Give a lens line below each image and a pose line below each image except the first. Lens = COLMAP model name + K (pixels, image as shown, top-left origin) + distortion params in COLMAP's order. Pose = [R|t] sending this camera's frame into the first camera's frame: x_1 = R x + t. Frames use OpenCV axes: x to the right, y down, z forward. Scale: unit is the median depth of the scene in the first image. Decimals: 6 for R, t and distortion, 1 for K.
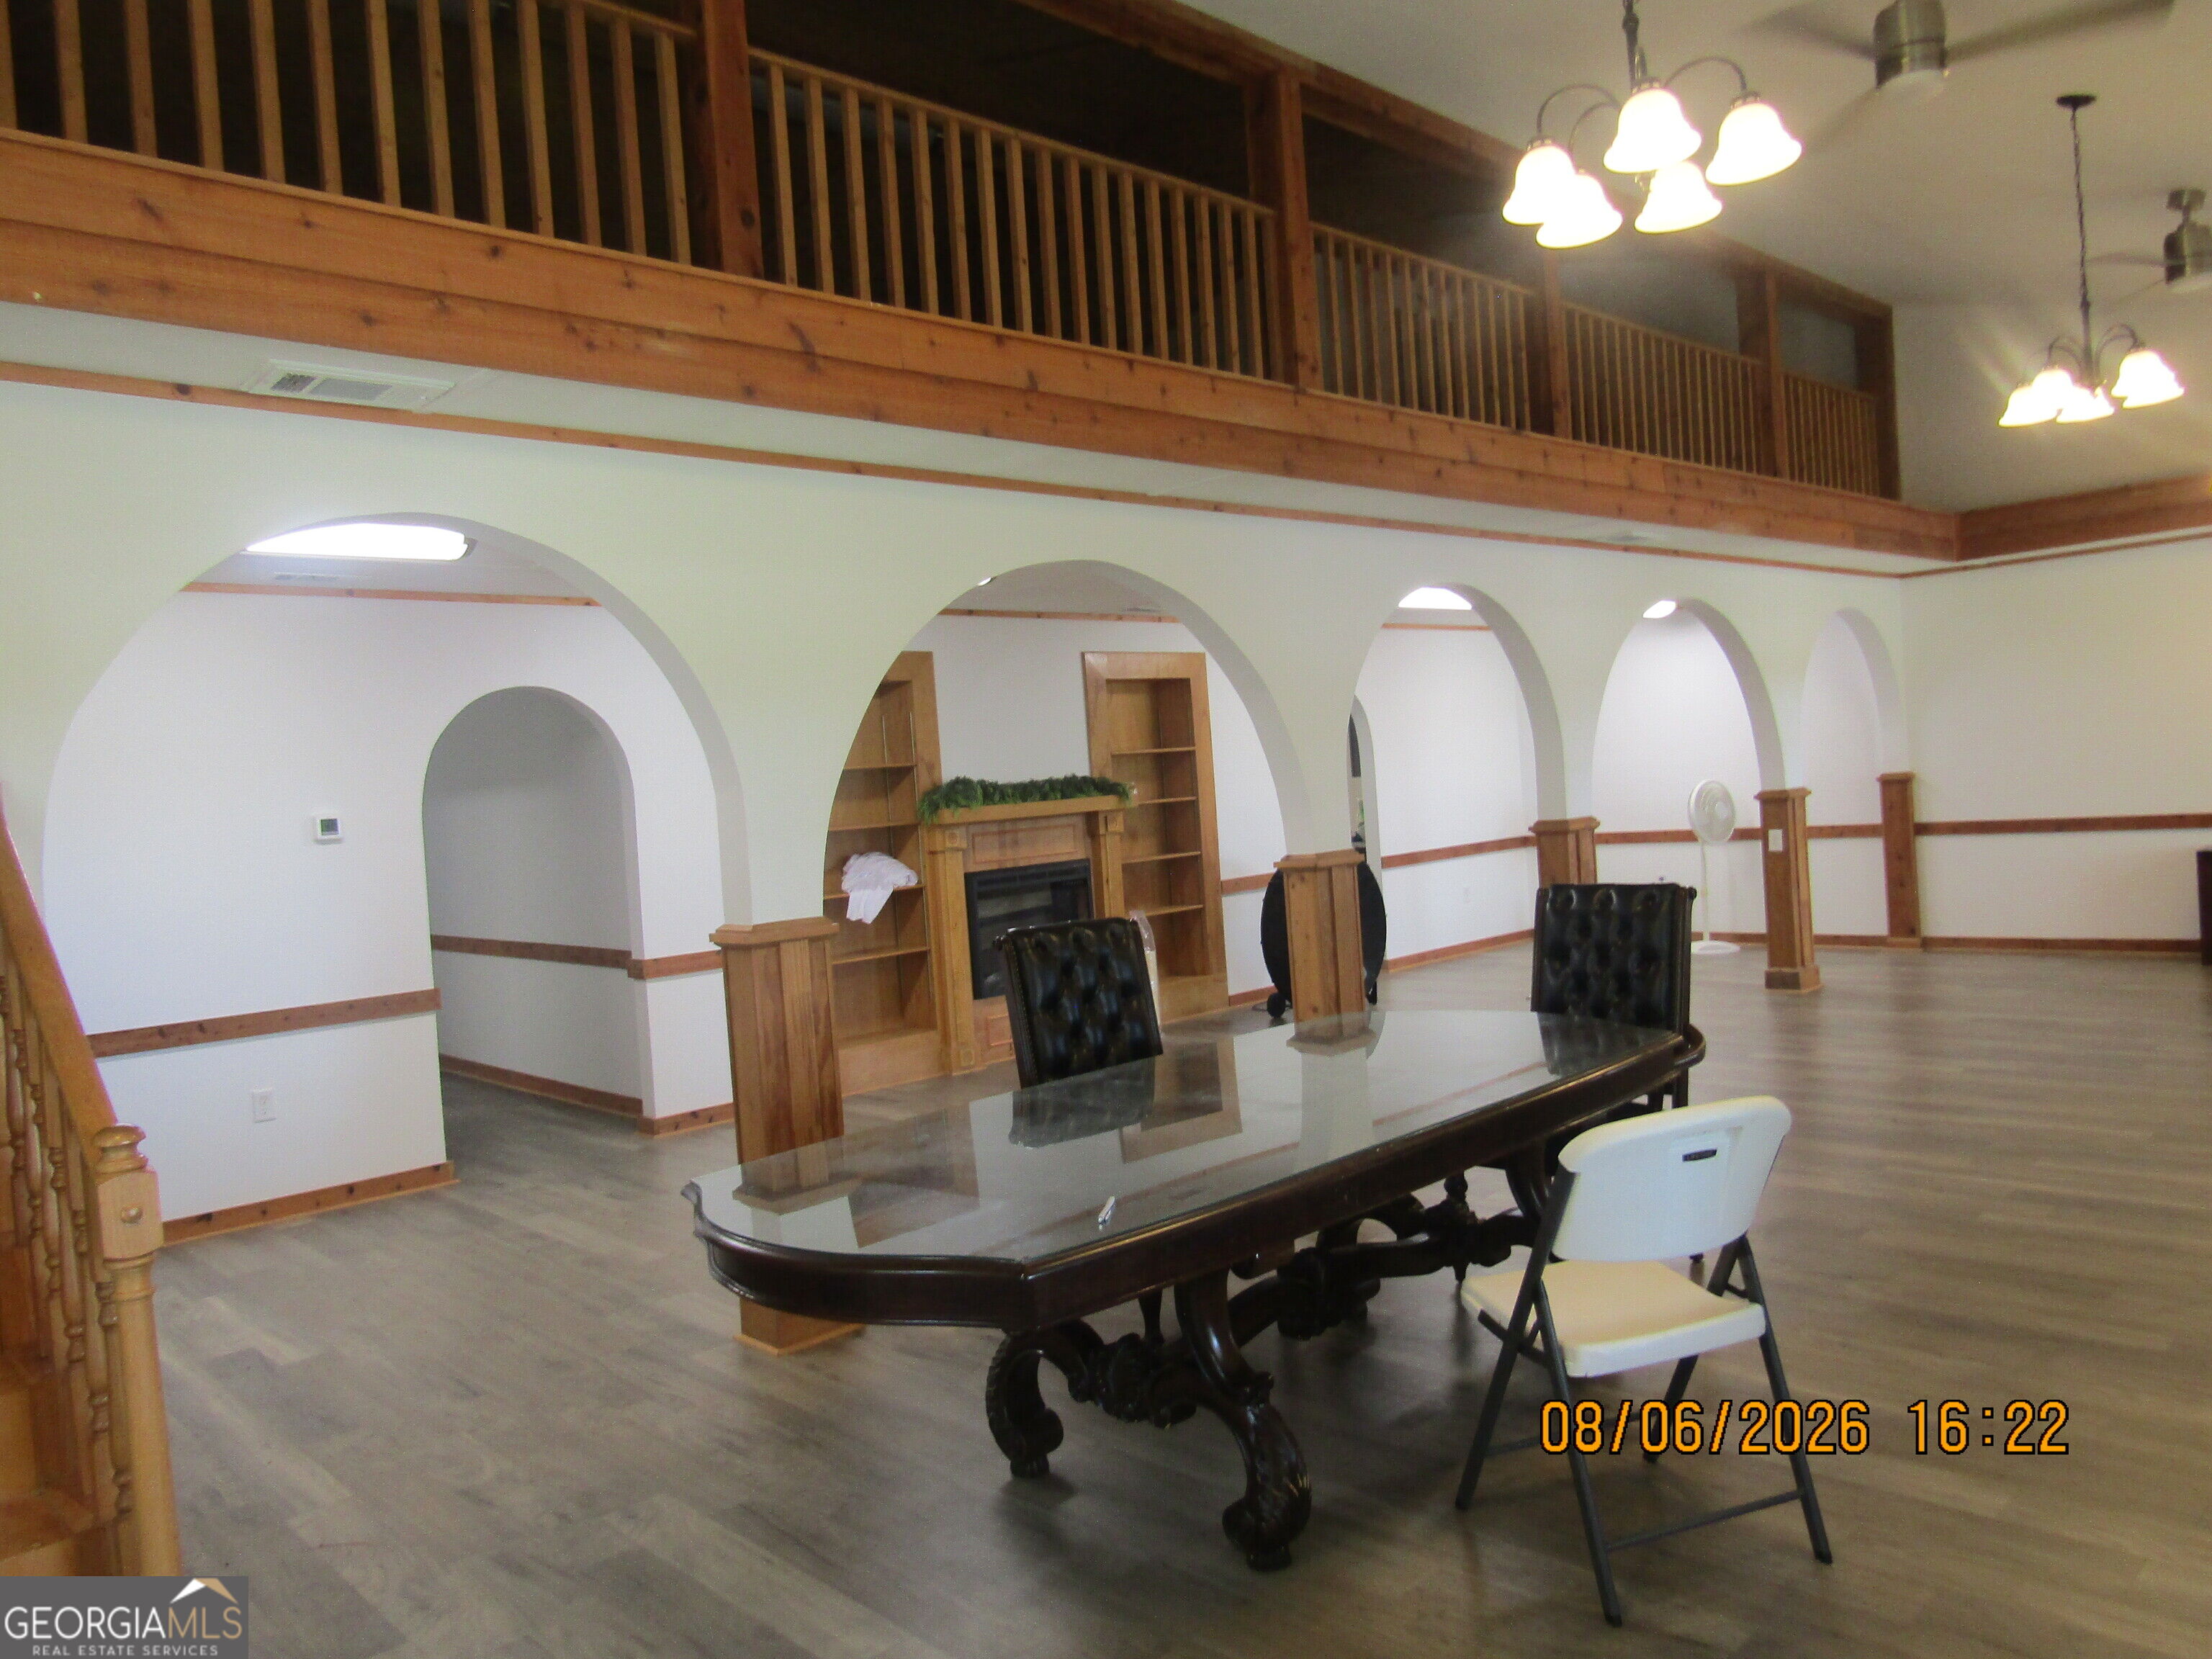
lens RADIAL K [[1560.0, 0, 1106.0], [0, 1560.0, 829.5], [0, 0, 1]] dist [-0.026962, 0.007909]
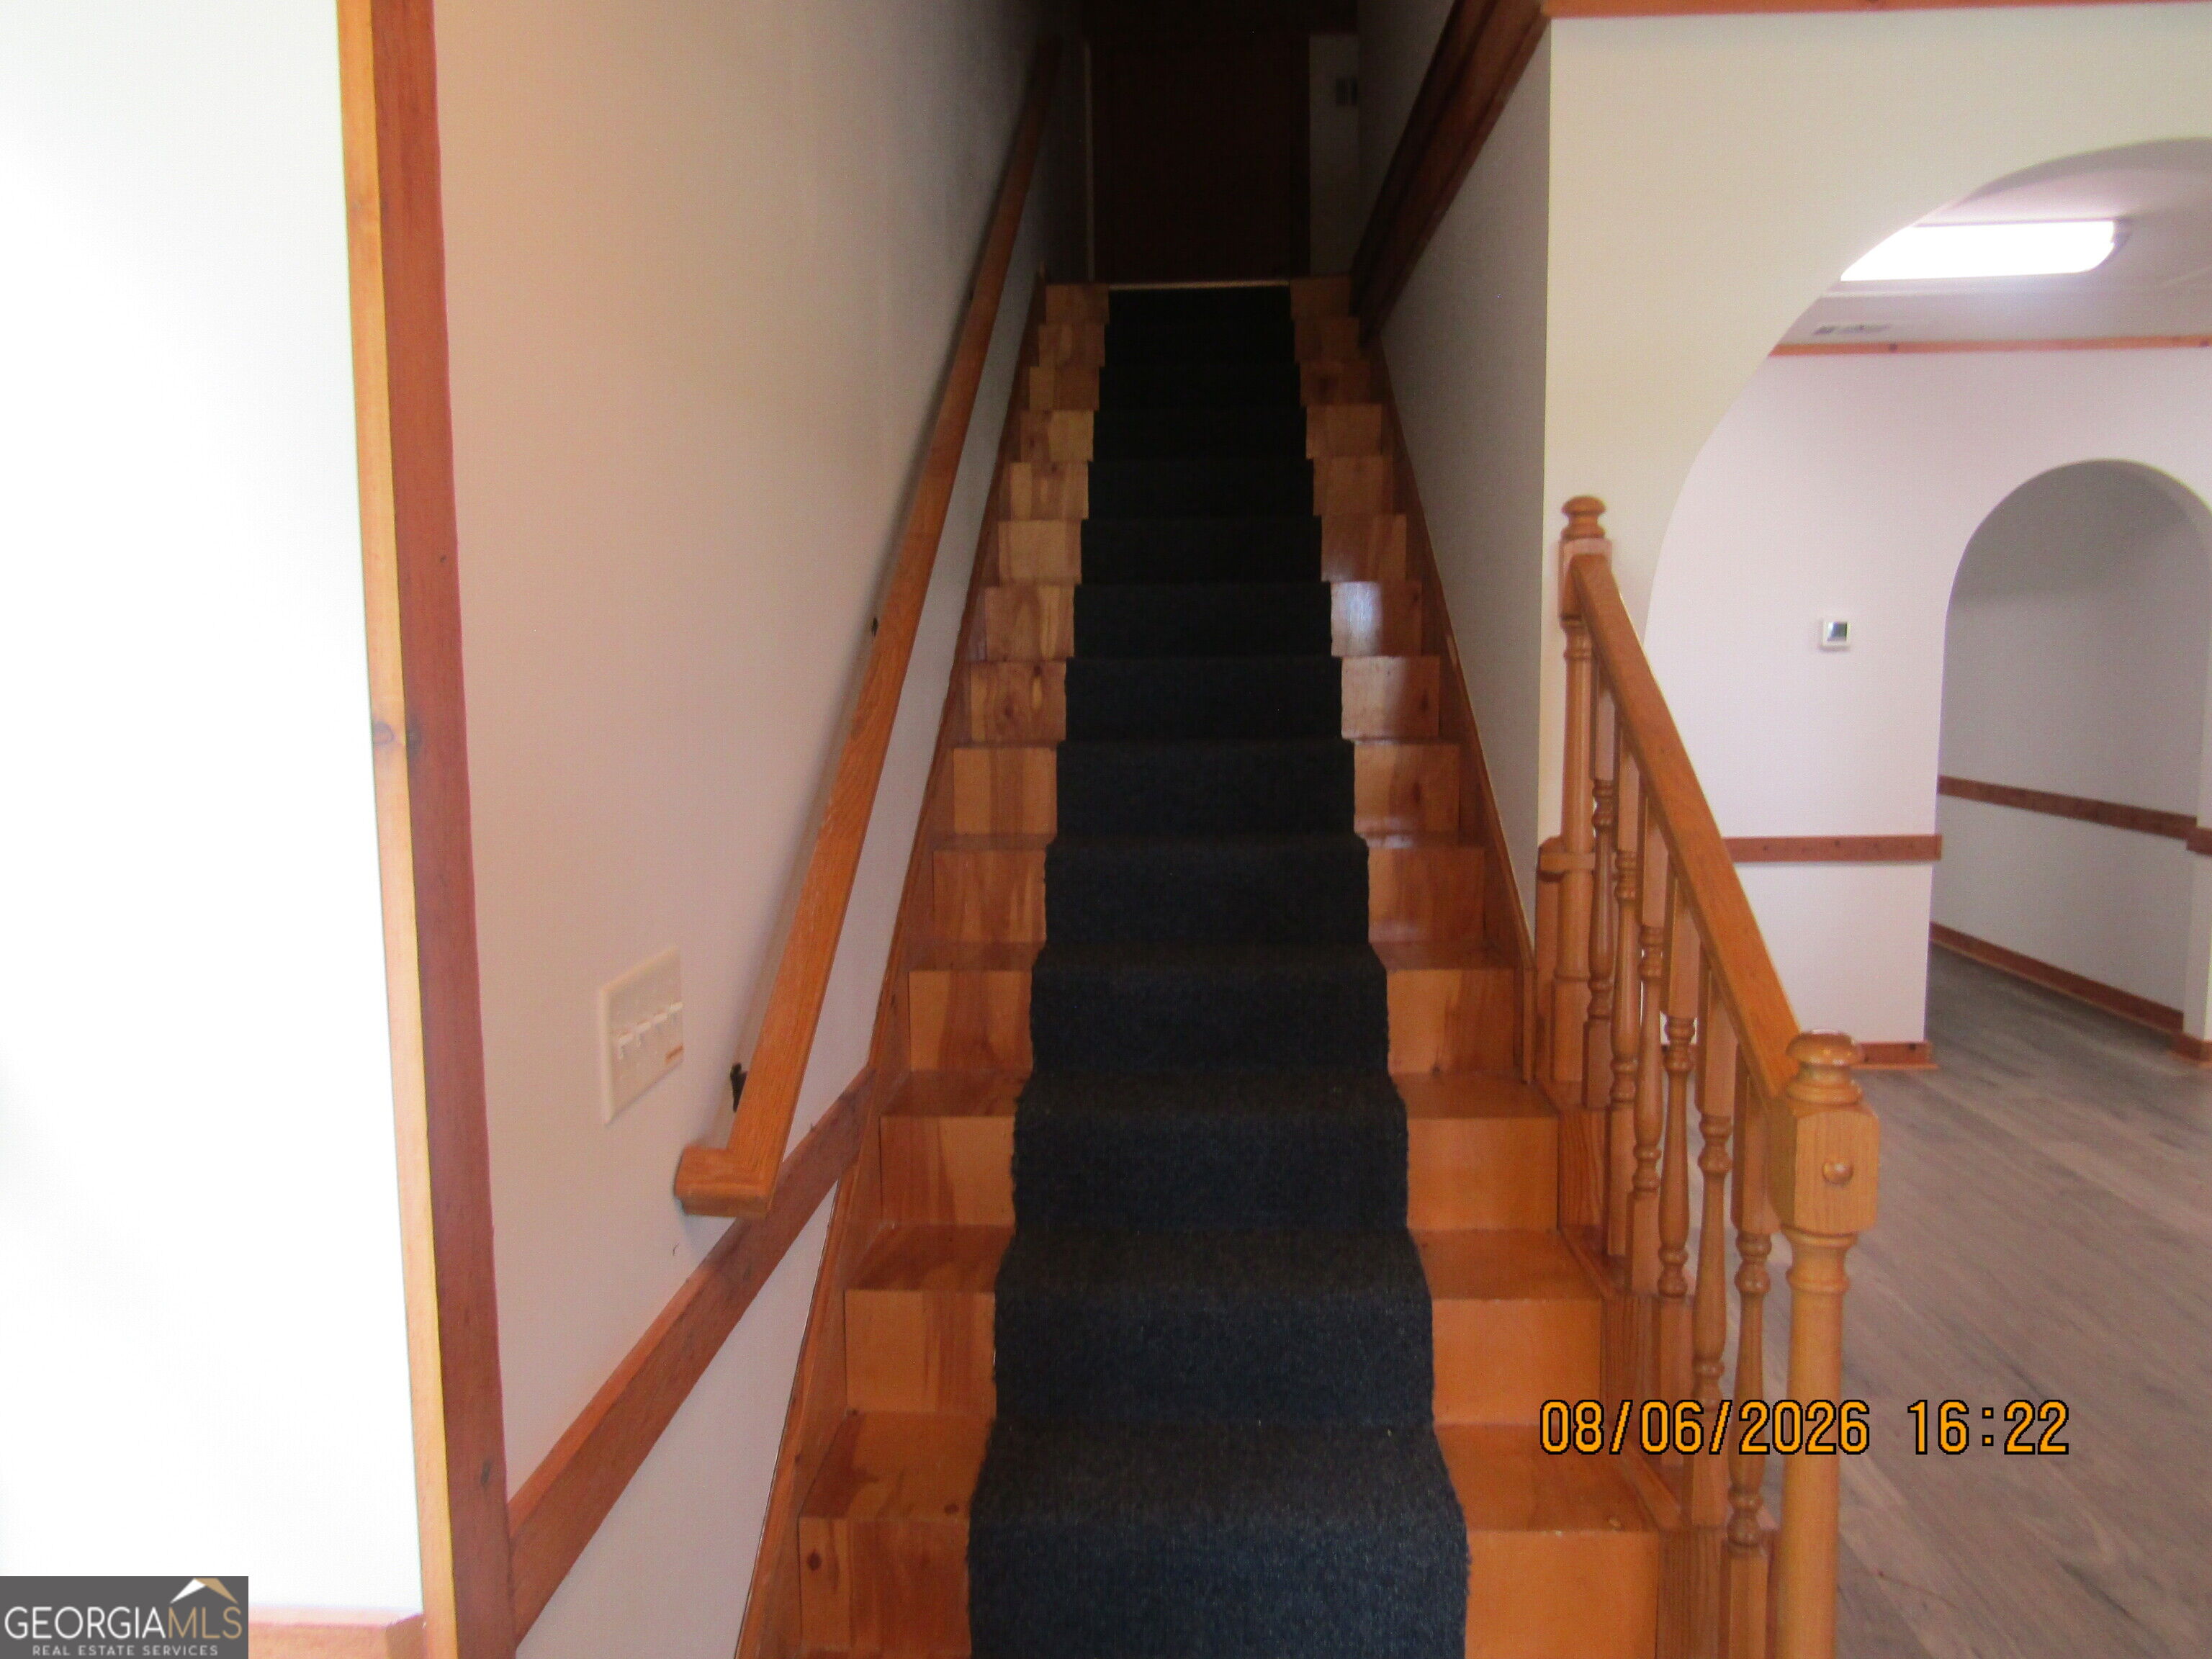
lens RADIAL K [[1560.0, 0, 1106.0], [0, 1560.0, 829.5], [0, 0, 1]] dist [-0.026962, 0.007909]
pose [[0.675925, 0.130833, -0.725264, -0.166905], [-0.049029, 0.989919, 0.132881, 0.014543], [0.735337, -0.054258, 0.675526, 0.146275]]
